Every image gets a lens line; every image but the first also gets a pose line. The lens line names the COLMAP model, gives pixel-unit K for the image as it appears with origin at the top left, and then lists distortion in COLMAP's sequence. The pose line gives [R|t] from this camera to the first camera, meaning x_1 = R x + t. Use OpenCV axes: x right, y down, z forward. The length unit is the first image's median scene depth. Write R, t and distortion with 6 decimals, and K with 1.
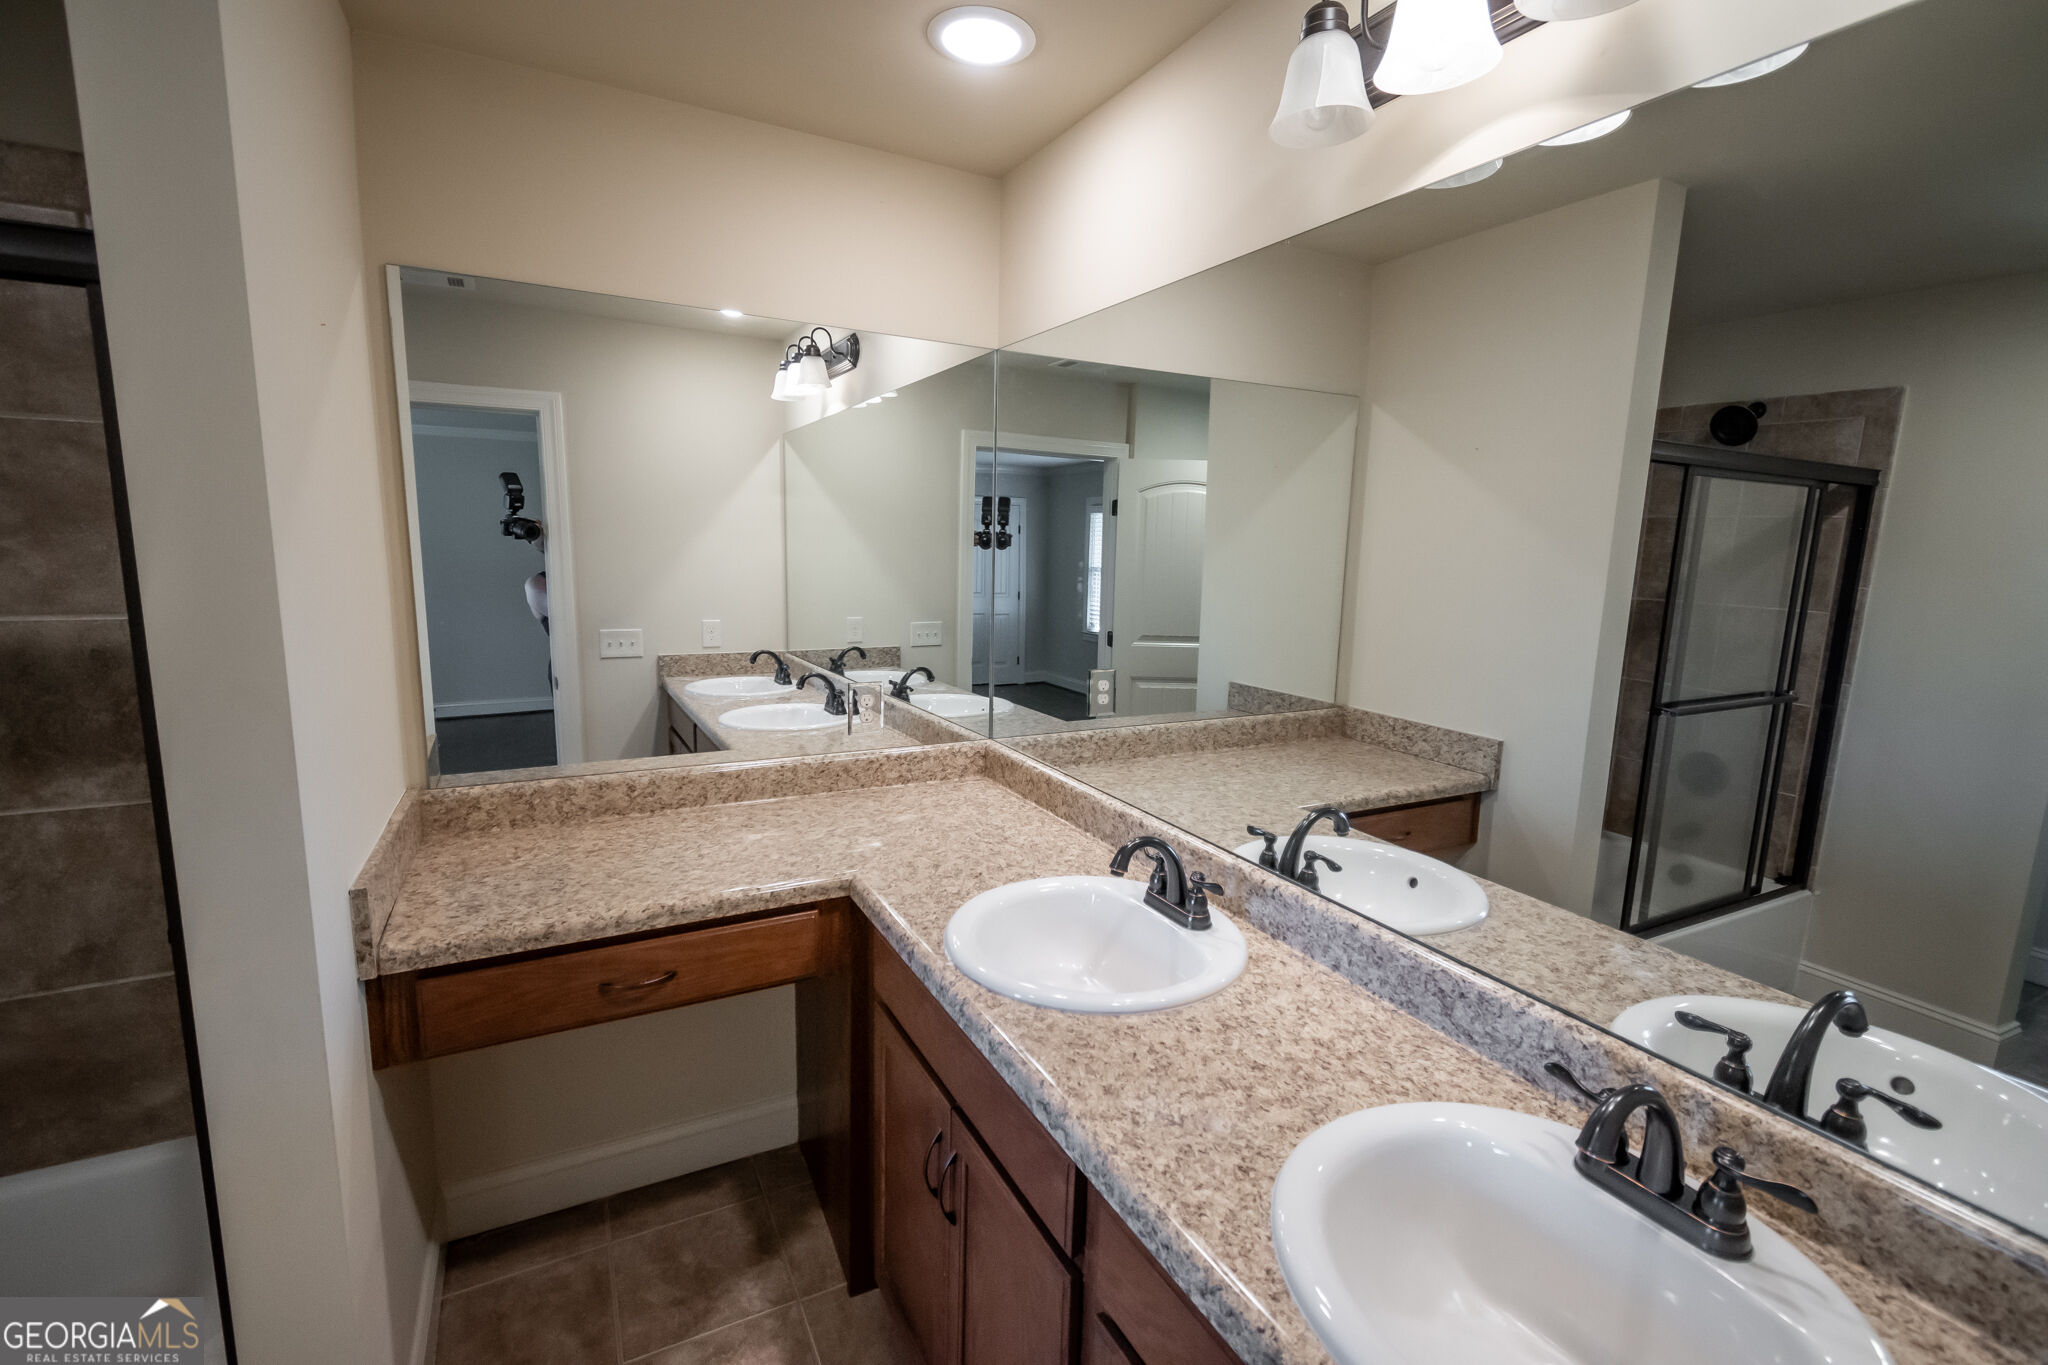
lens RADIAL K [[910.2, 0, 1024.7], [0, 910.2, 689.1], [0, 0, 1]] dist [0.003096, 0.000415]
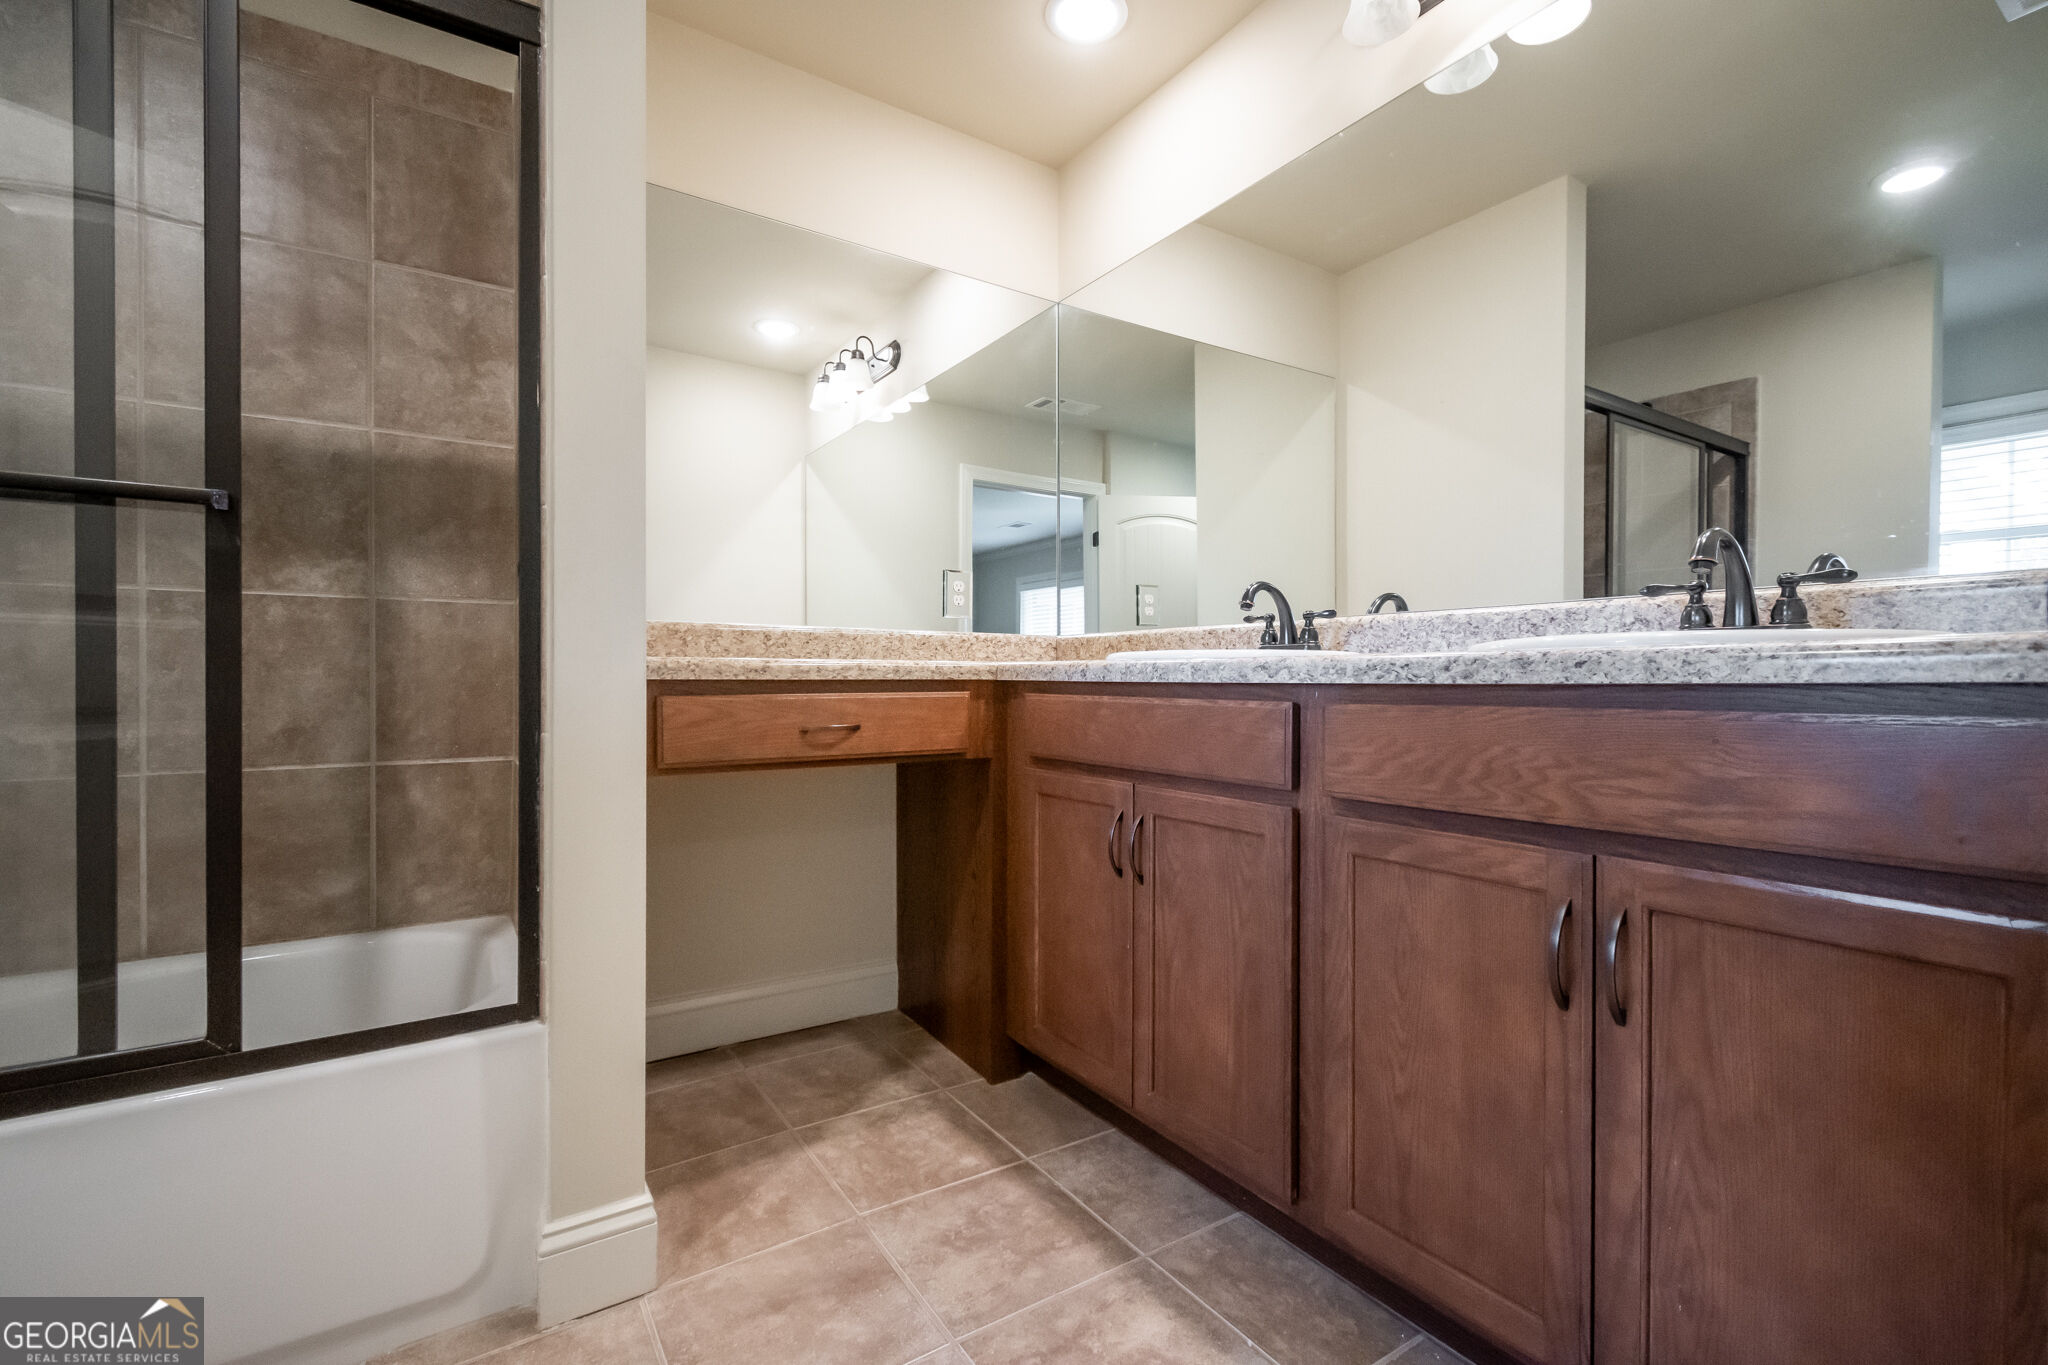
lens RADIAL K [[911.9, 0, 1023.0], [0, 911.9, 689.2], [0, 0, 1]] dist [0.018626, -0.008887]
pose [[0.995594, -0.024178, 0.090595, -0.226861], [0.038271, 0.986822, -0.157215, 0.362748], [-0.085600, 0.159990, 0.983400, -0.112488]]
